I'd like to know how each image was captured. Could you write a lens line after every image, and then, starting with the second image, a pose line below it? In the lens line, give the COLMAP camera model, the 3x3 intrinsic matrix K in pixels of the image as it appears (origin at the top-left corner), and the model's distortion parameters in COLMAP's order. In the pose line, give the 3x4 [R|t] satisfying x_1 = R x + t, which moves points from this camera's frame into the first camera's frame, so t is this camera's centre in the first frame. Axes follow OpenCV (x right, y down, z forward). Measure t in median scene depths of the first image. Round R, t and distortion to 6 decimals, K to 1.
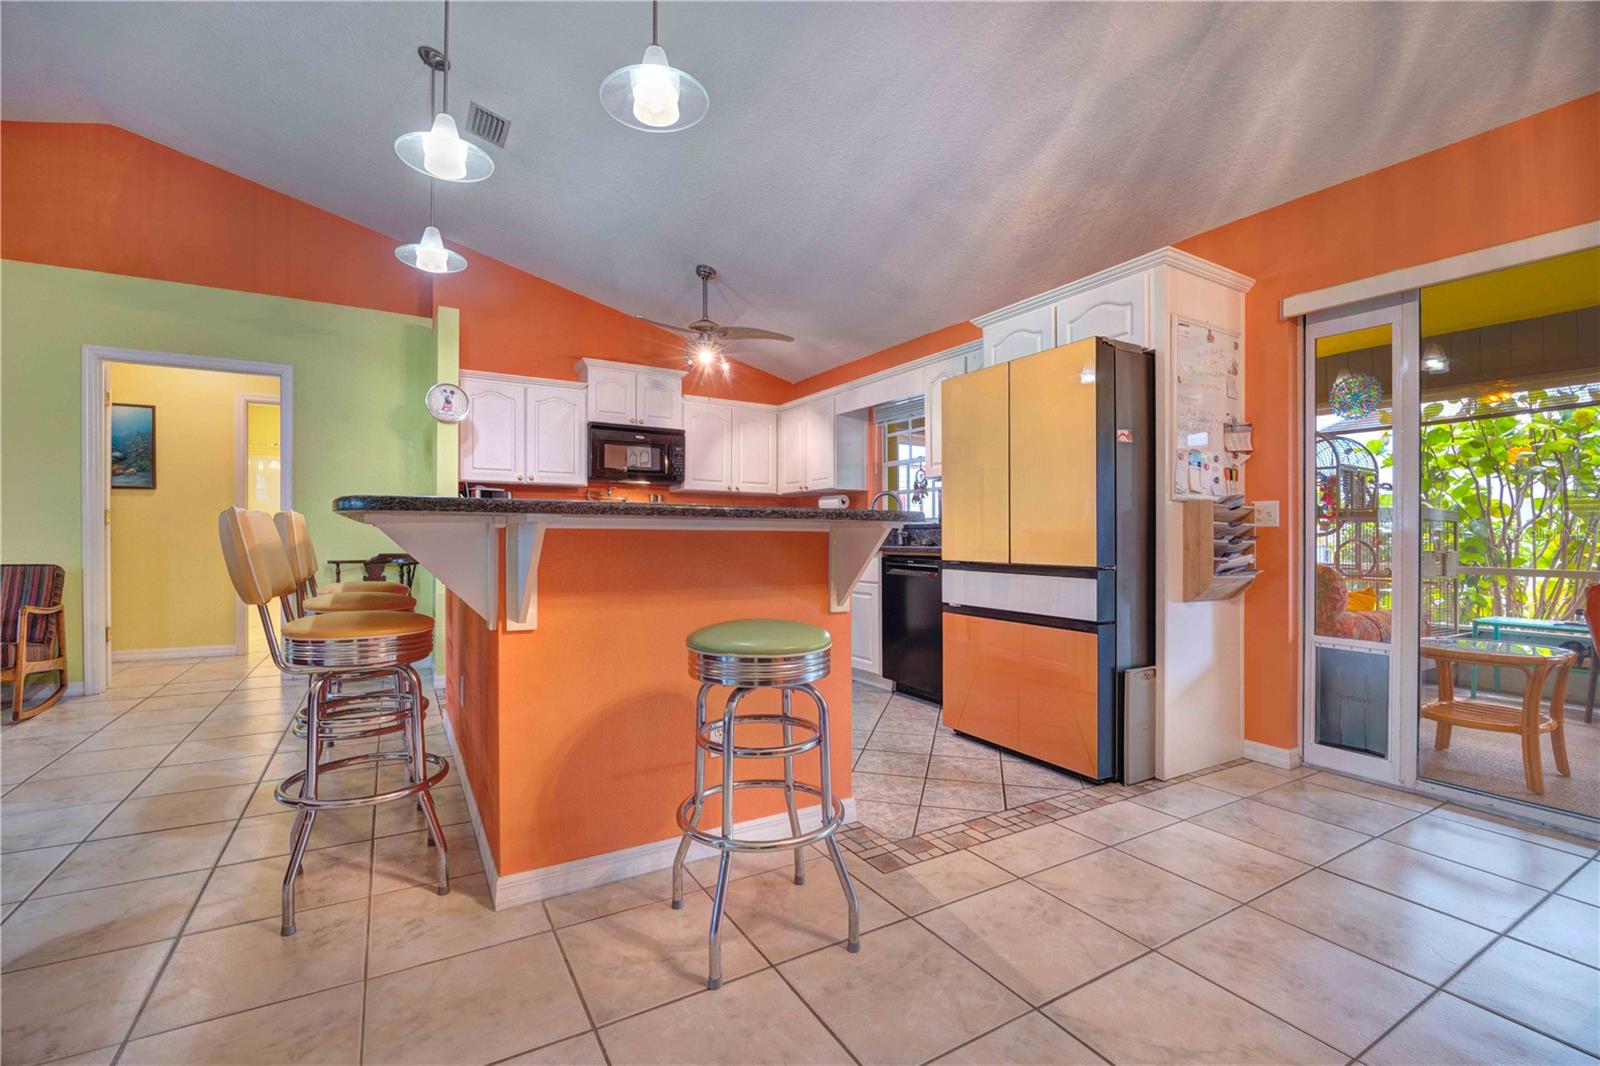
lens RADIAL K [[703.1, 0, 794.0], [0, 703.1, 549.1], [0, 0, 1]] dist [-0.017119, 0.001727]
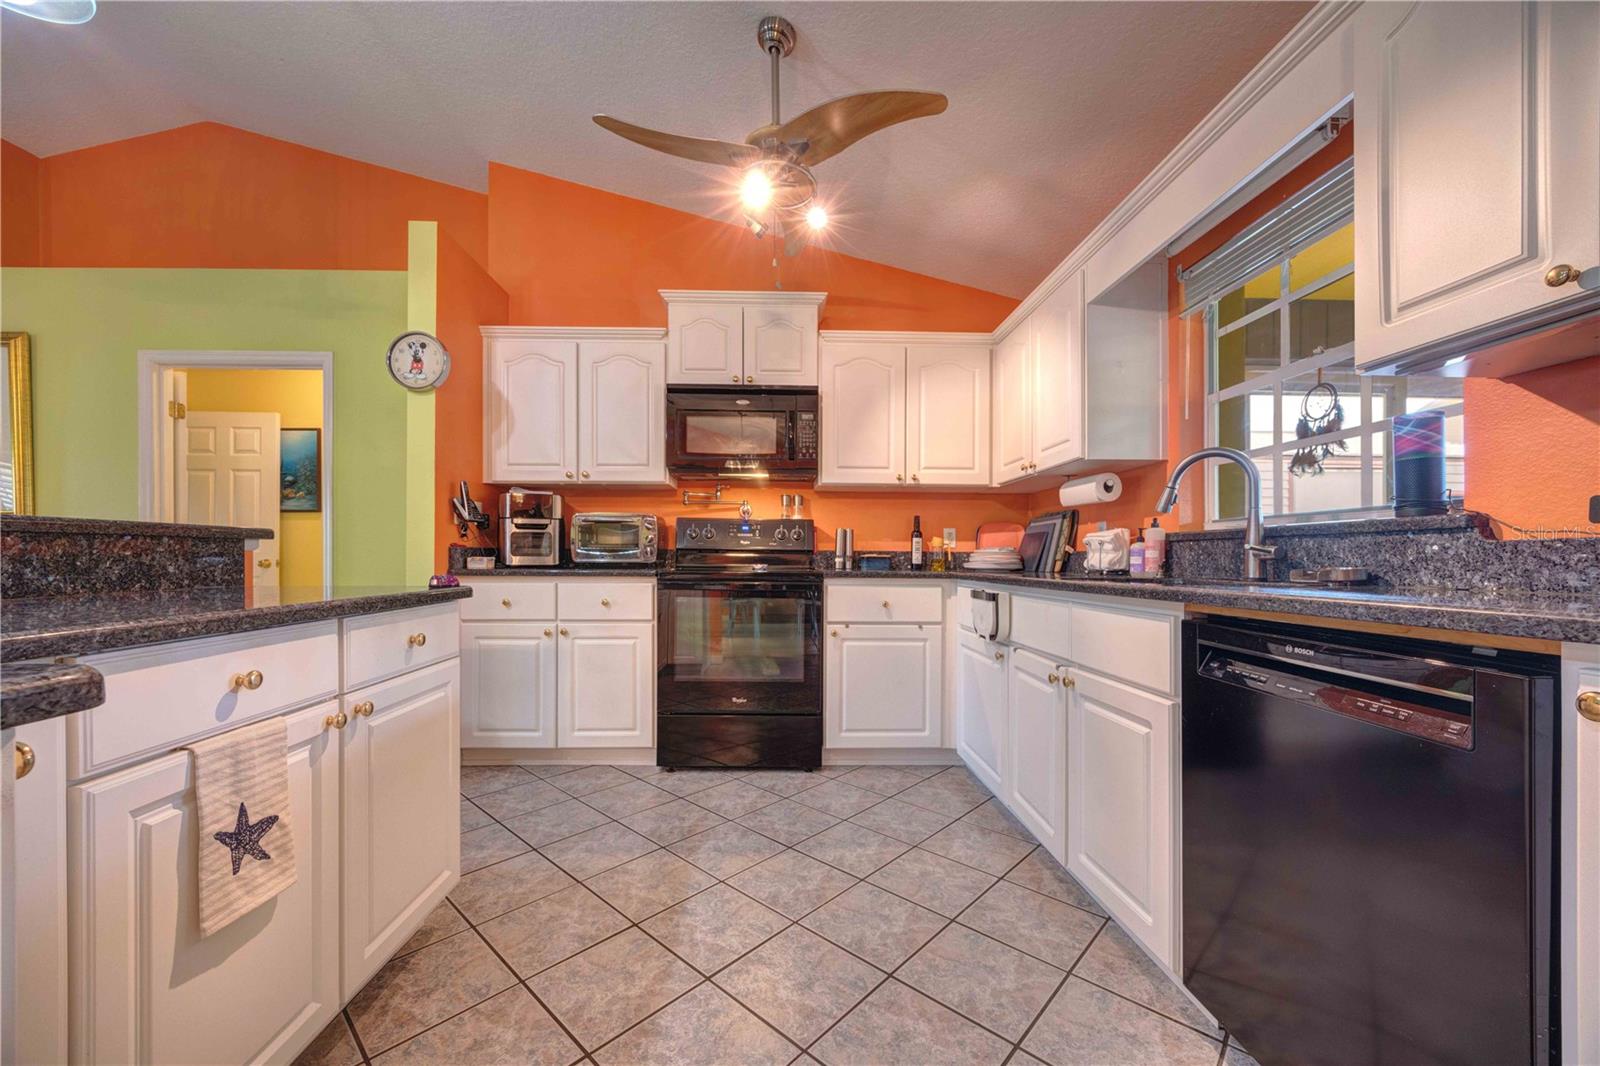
lens RADIAL K [[613.7, 0, 789.8], [0, 613.7, 557.0], [0, 0, 1]] dist [0.001566, 0.000138]
pose [[0.876808, -0.004198, -0.480823, 0.106034], [-0.004914, 0.999831, -0.017690, -0.013277], [0.480816, 0.017874, 0.876639, 0.686728]]
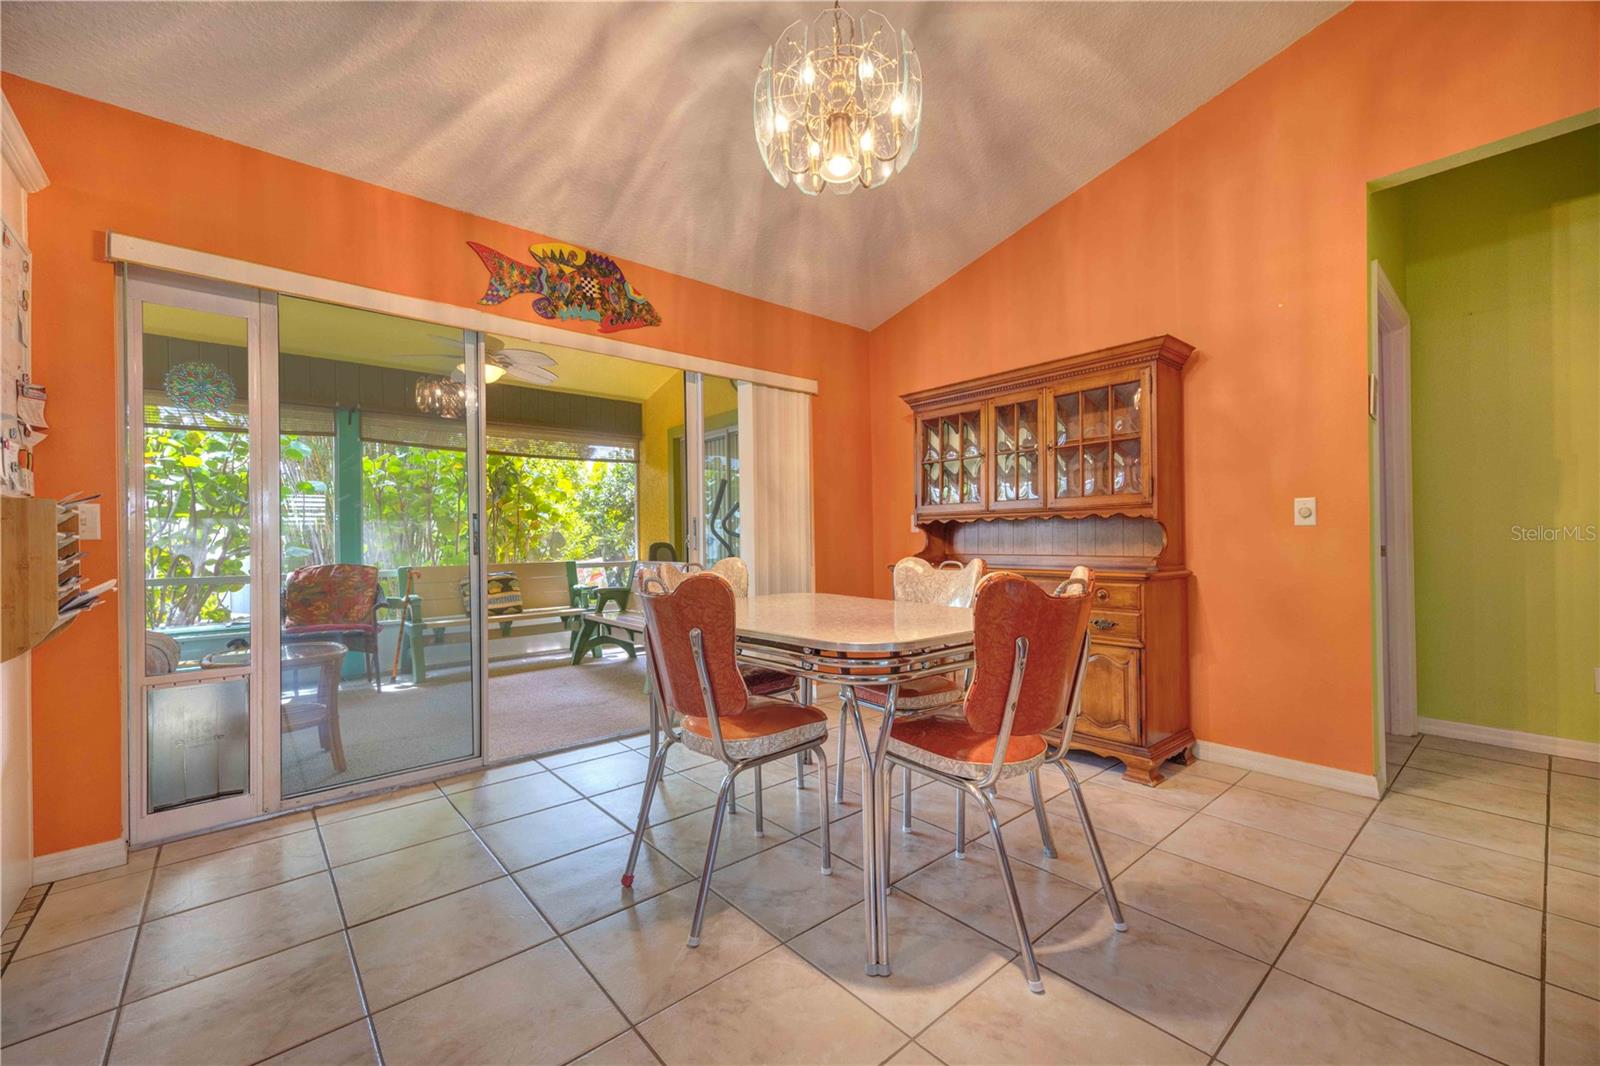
lens RADIAL K [[632.4, 0, 807.2], [0, 632.4, 544.7], [0, 0, 1]] dist [0.000632, -0.000989]
pose [[-0.207080, -0.014602, 0.978215, -0.076549], [0.033600, 0.999193, 0.022028, -0.013133], [-0.977747, 0.037430, -0.206422, 0.306167]]
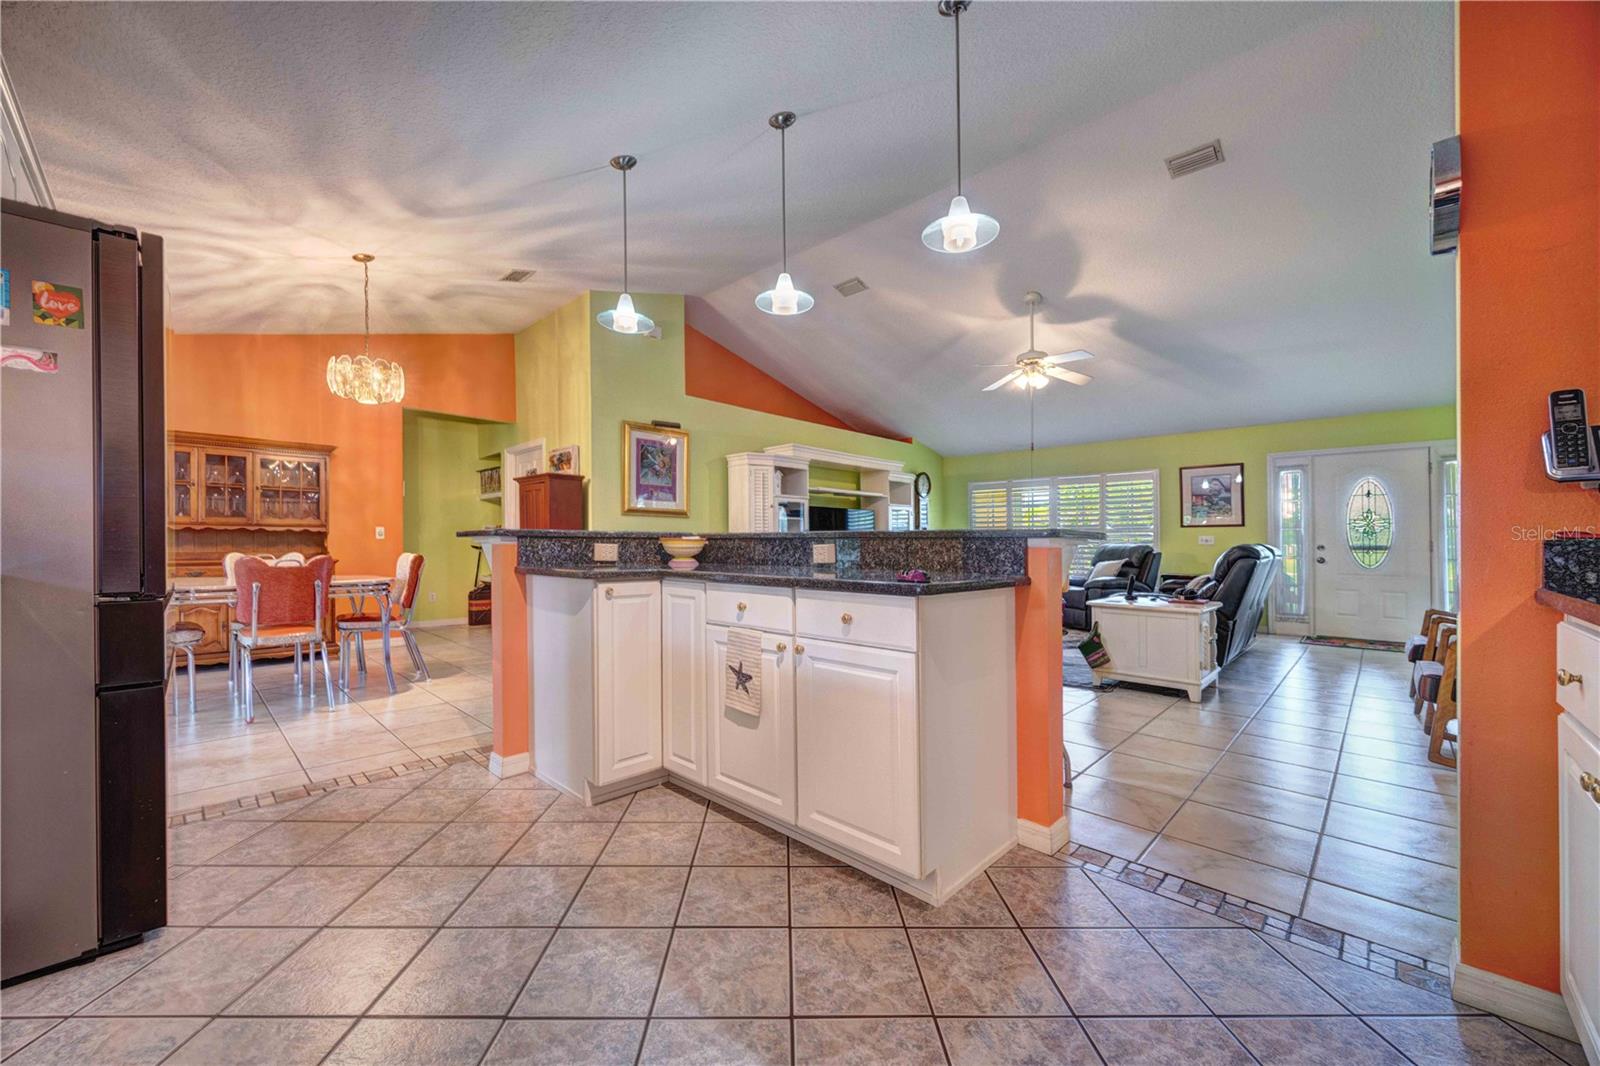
lens RADIAL K [[613.7, 0, 791.1], [0, 613.7, 541.1], [0, 0, 1]] dist [0.001566, 0.000138]
pose [[-0.965849, -0.002421, -0.259094, -0.090320], [-0.007242, 0.999818, 0.017653, -0.034177], [0.259004, 0.018927, -0.965691, 1.292706]]
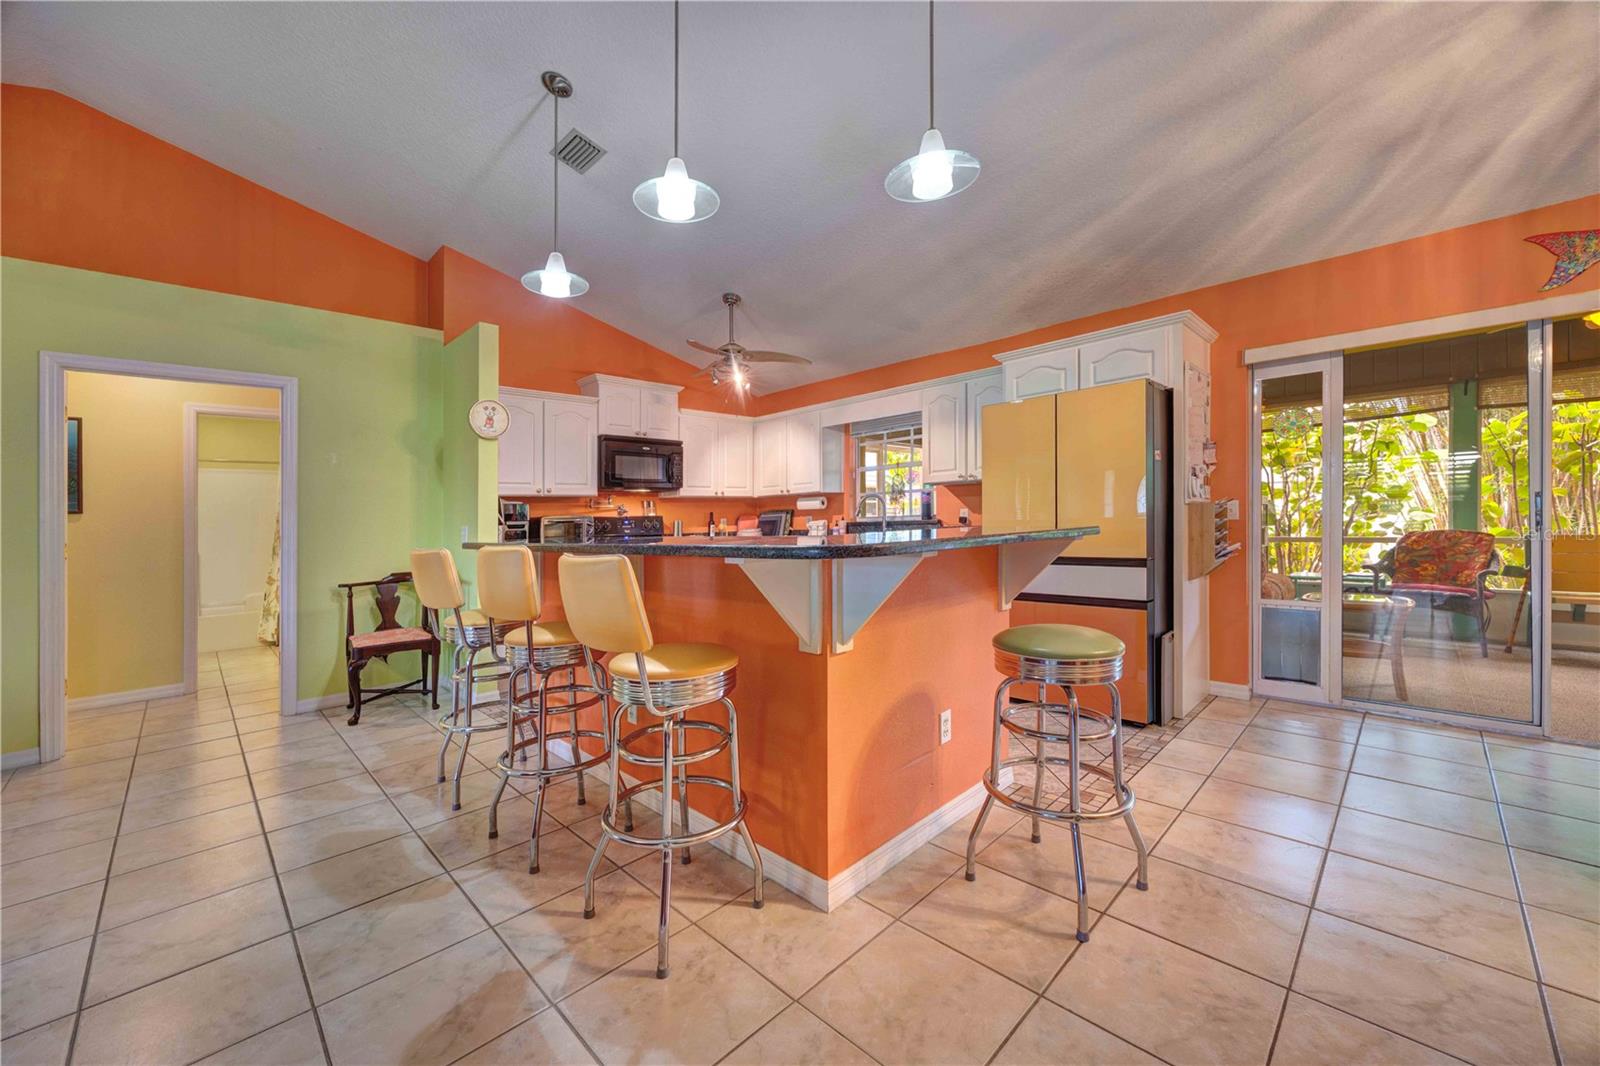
lens RADIAL K [[632.4, 0, 774.6], [0, 632.4, 533.5], [0, 0, 1]] dist [0.000632, -0.000989]
pose [[0.968911, -0.042793, 0.243682, -0.343183], [0.041759, 0.999083, 0.009410, -0.040517], [-0.243861, 0.001059, 0.969810, 0.029889]]
